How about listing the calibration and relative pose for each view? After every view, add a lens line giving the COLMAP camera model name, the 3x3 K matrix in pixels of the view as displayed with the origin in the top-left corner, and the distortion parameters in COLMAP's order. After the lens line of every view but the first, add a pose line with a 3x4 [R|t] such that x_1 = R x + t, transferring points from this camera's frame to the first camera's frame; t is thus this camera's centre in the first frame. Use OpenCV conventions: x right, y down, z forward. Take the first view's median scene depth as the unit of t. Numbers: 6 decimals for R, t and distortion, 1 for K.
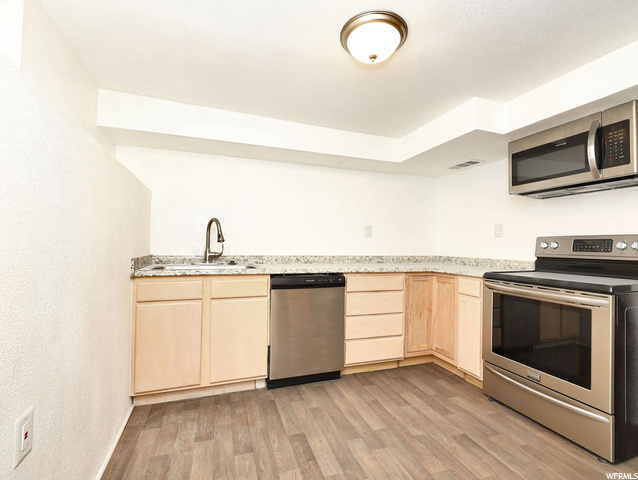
lens RADIAL K [[298.3, 0, 320.9], [0, 298.3, 240.2], [0, 0, 1]] dist [0.002753, 0.000119]
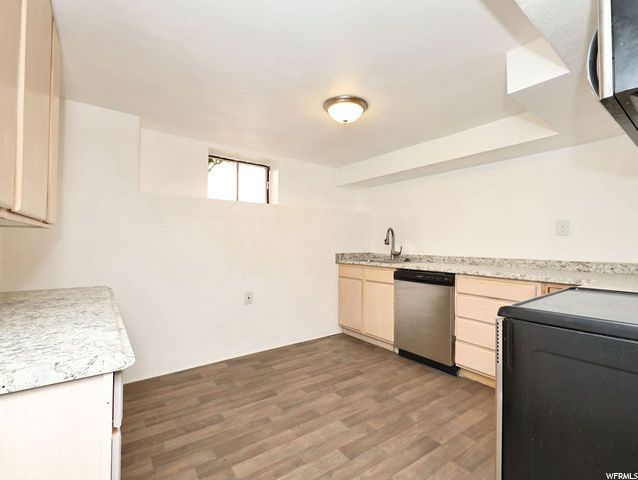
lens RADIAL K [[298.3, 0, 320.0], [0, 298.3, 240.4], [0, 0, 1]] dist [0.002753, 0.000119]
pose [[0.284305, -0.026466, -0.958369, 1.045059], [0.011698, 0.999640, -0.024136, 0.017886], [0.958663, -0.004349, 0.284512, 0.298448]]
